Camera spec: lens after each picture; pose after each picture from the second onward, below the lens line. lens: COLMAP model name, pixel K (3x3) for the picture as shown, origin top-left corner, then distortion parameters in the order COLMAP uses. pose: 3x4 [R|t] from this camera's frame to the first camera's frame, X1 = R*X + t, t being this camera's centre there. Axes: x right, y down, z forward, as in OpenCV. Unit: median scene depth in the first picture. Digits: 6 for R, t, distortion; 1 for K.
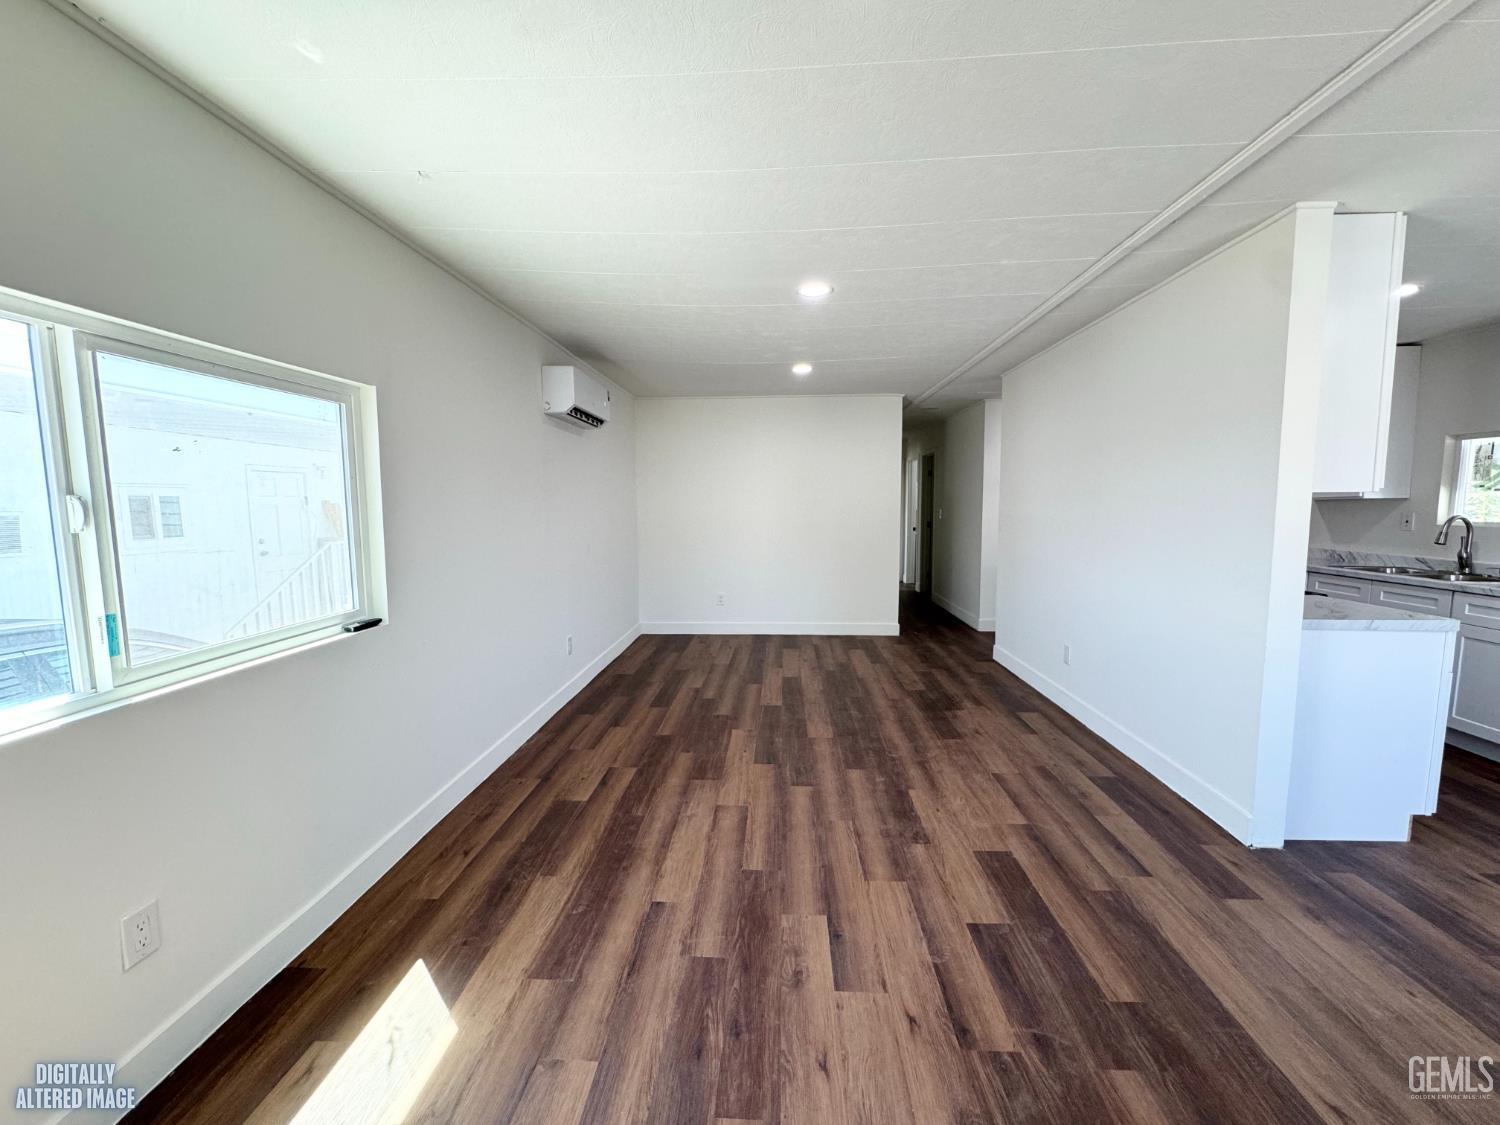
lens RADIAL K [[597.2, 0, 748.9], [0, 597.2, 561.8], [0, 0, 1]] dist [-0.003677, 0.000143]
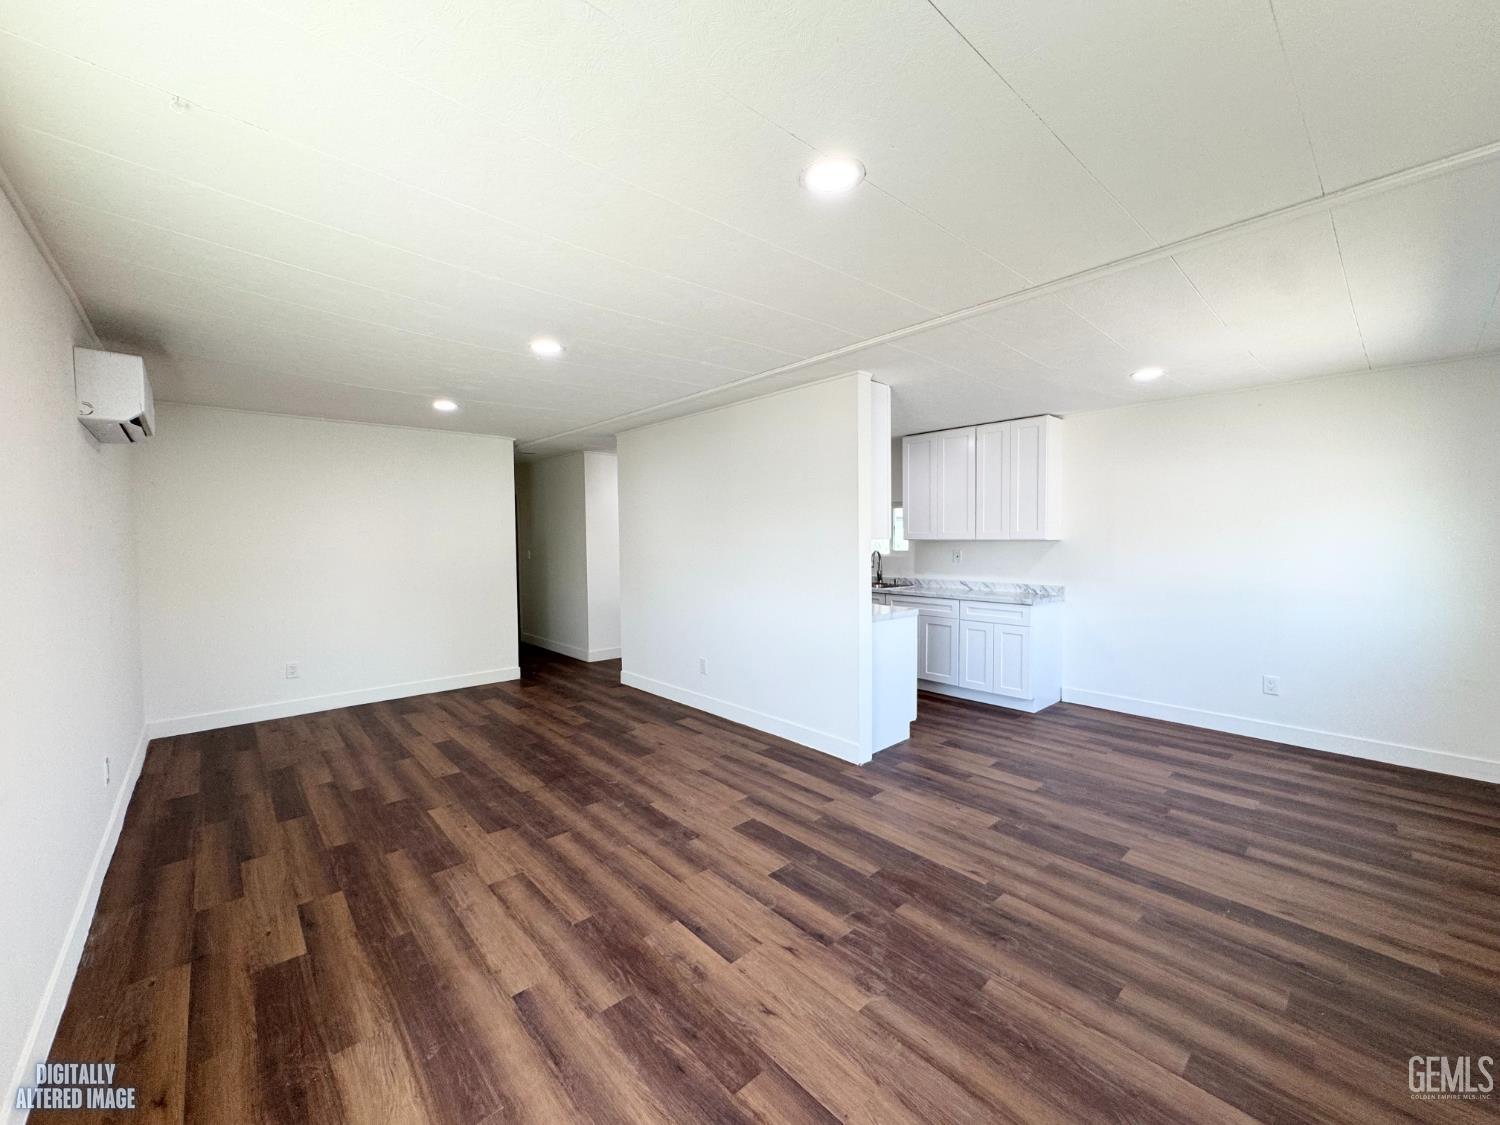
lens RADIAL K [[597.2, 0, 748.9], [0, 597.2, 561.8], [0, 0, 1]] dist [-0.003677, 0.000143]
pose [[0.705082, -0.029961, 0.708493, -0.460859], [0.073907, 0.996771, -0.031399, -0.026687], [-0.705264, 0.074502, 0.705019, 0.055844]]
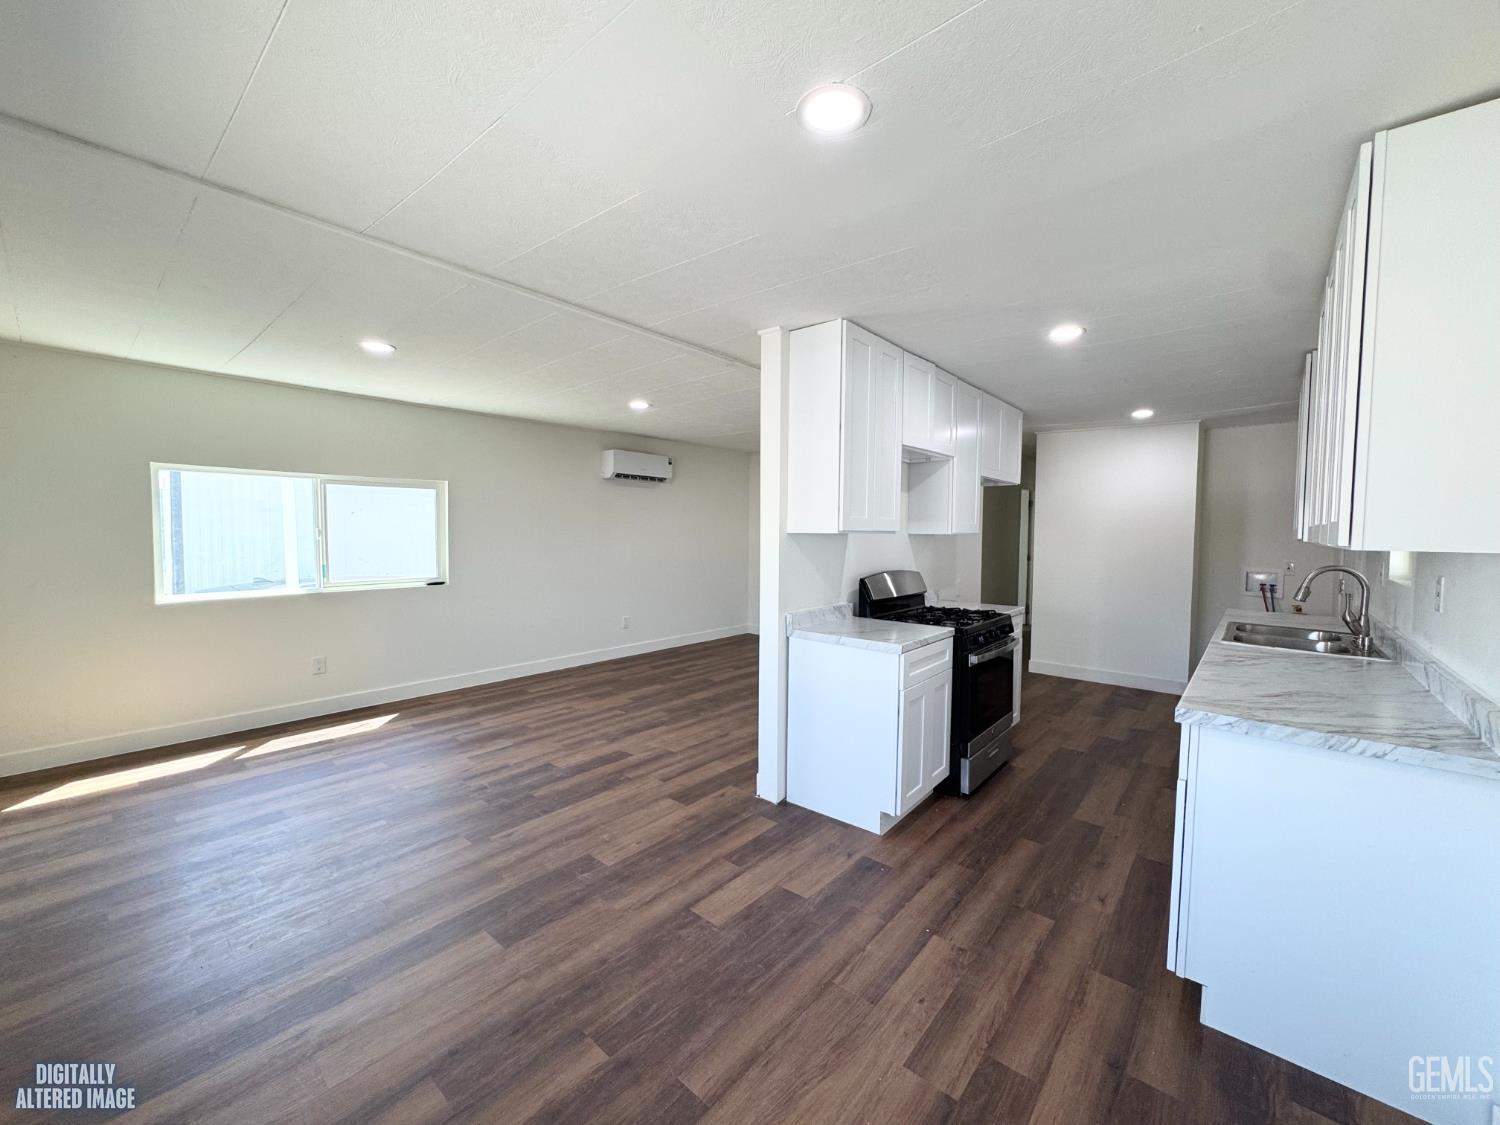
lens RADIAL K [[597.2, 0, 748.9], [0, 597.2, 561.8], [0, 0, 1]] dist [-0.003677, 0.000143]
pose [[0.796188, 0.045210, -0.603358, 1.603859], [-0.072506, 0.997148, -0.020961, -0.016729], [0.600689, 0.060436, 0.797195, -0.113200]]
